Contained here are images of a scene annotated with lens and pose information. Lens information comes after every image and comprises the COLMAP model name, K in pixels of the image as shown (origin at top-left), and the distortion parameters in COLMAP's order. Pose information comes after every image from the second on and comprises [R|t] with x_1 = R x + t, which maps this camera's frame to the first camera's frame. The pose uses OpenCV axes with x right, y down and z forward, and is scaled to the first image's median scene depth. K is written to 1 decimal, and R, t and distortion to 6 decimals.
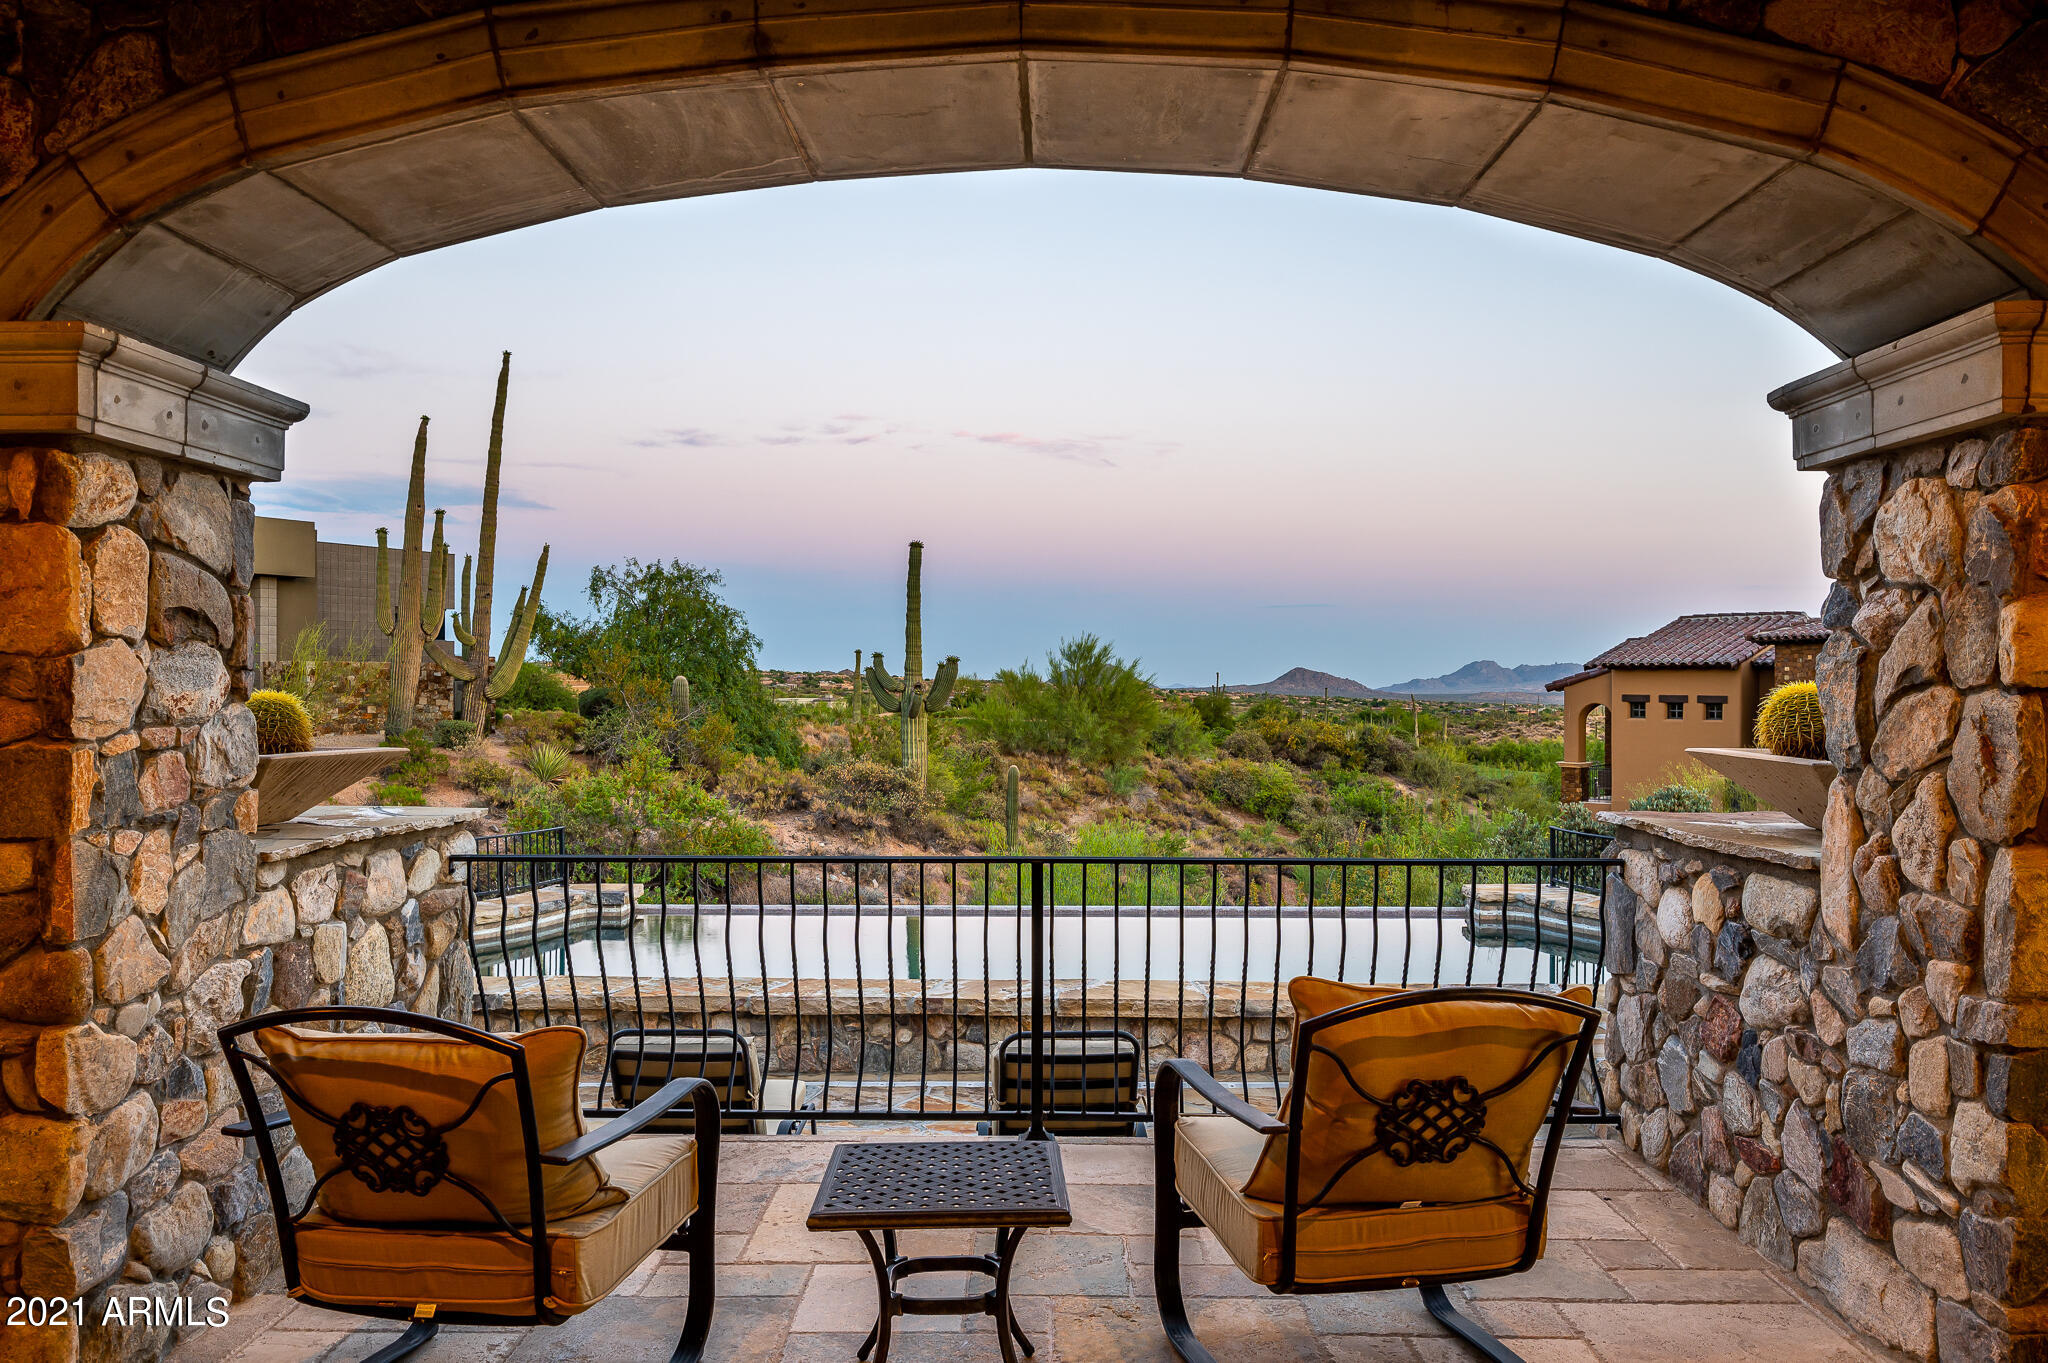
lens RADIAL K [[1523.9, 0, 1024.0], [0, 1523.9, 681.5], [0, 0, 1]] dist [-0.000017, 0.000130]
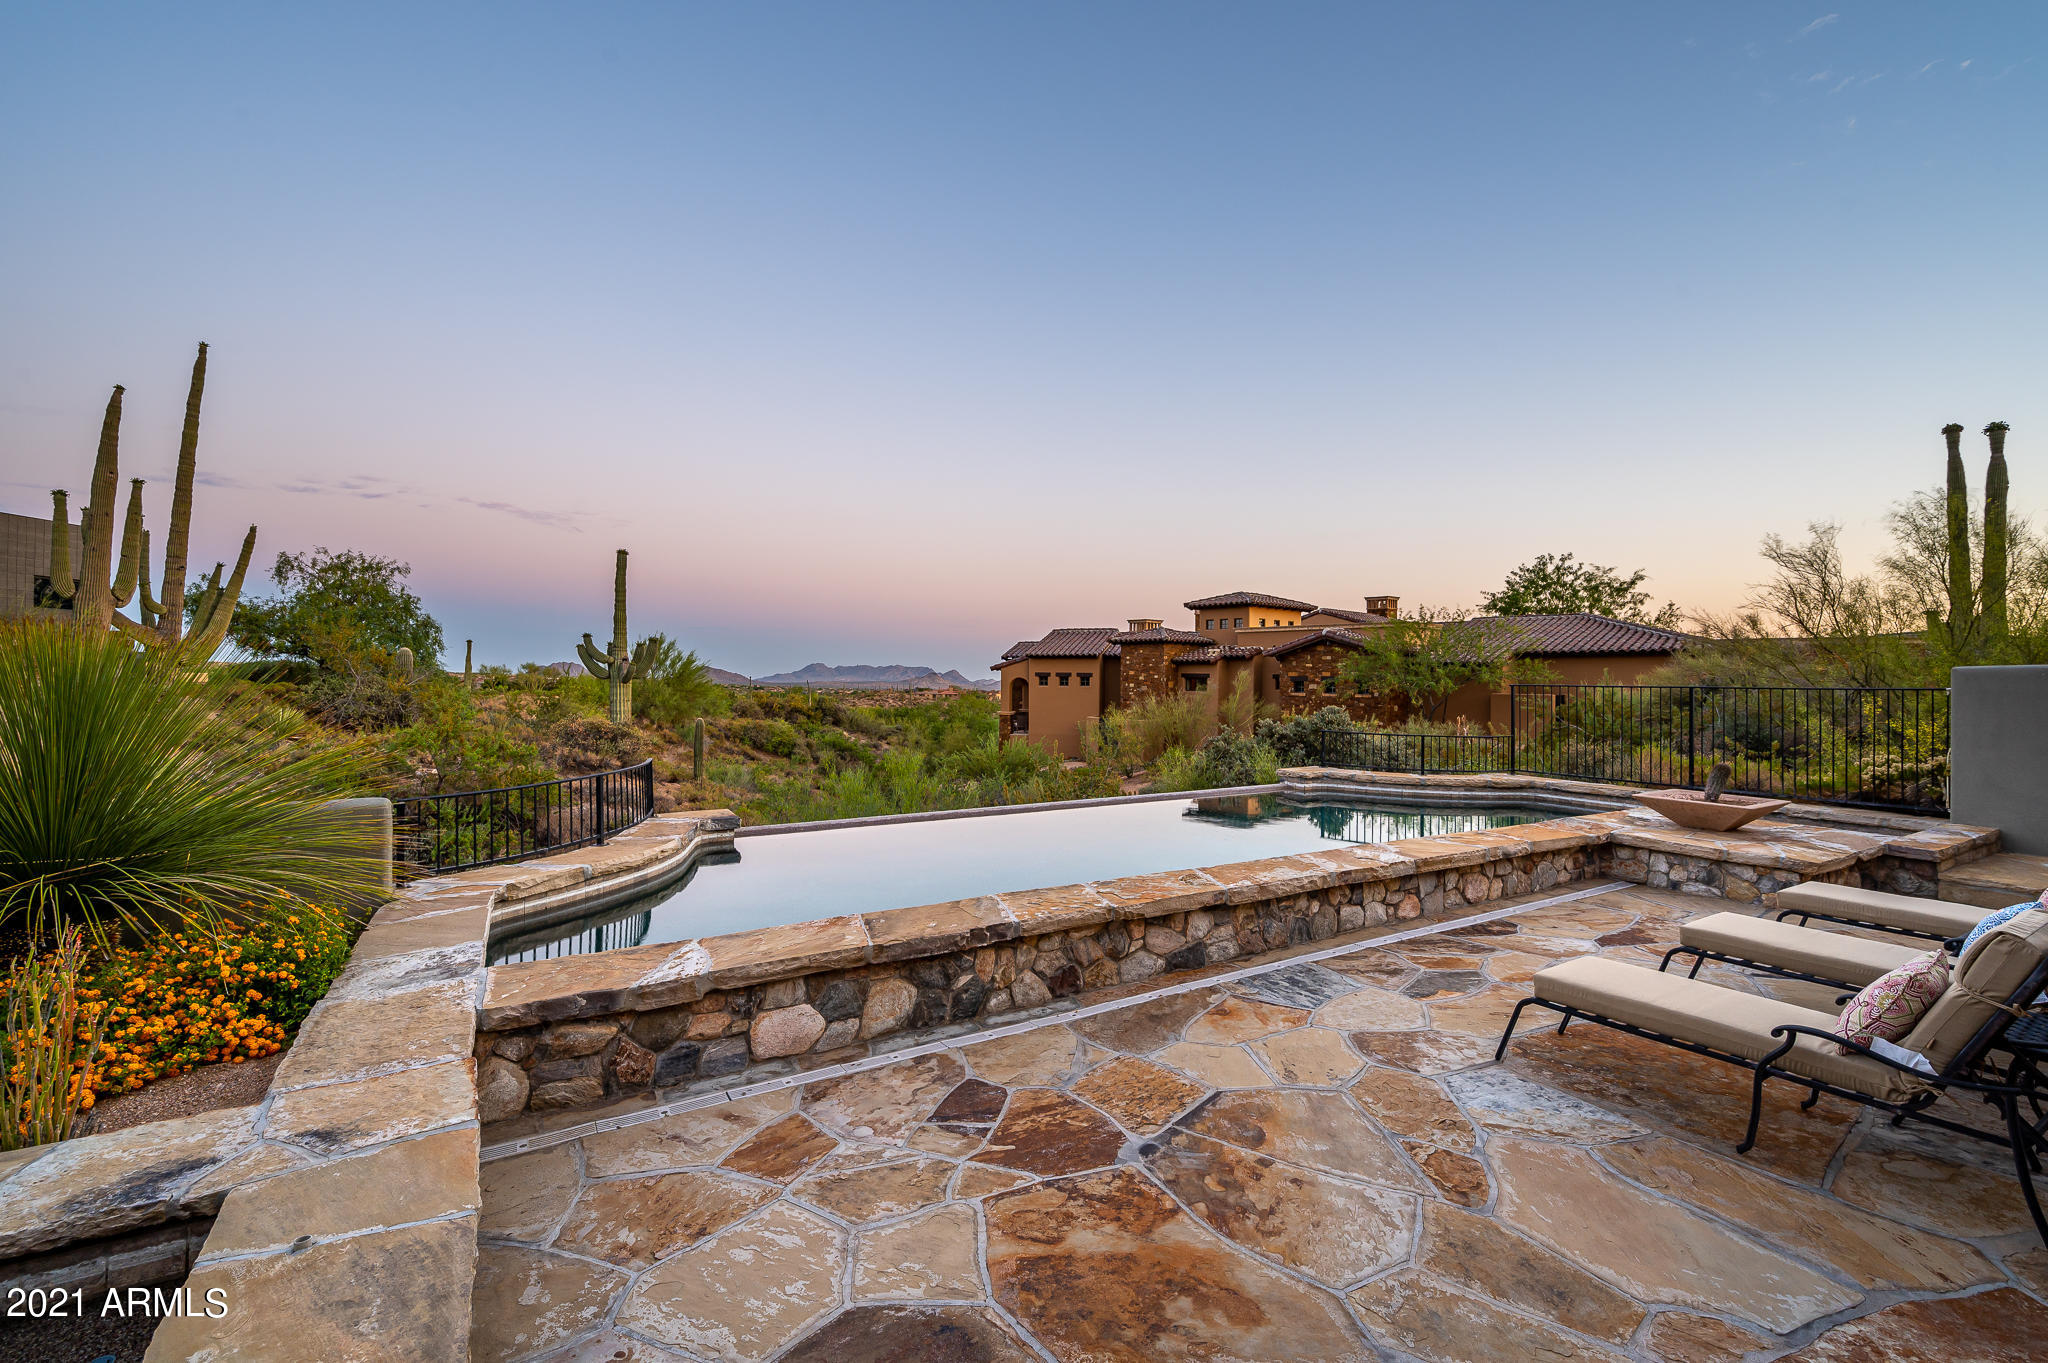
lens RADIAL K [[868.1, 0, 1024.0], [0, 868.1, 681.5], [0, 0, 1]] dist [-0.016848, -0.000100]
pose [[0.835075, 0.002153, 0.550131, -0.166808], [-0.003064, 0.999995, 0.000737, 0.017915], [-0.550127, -0.002301, 0.835078, 0.159946]]
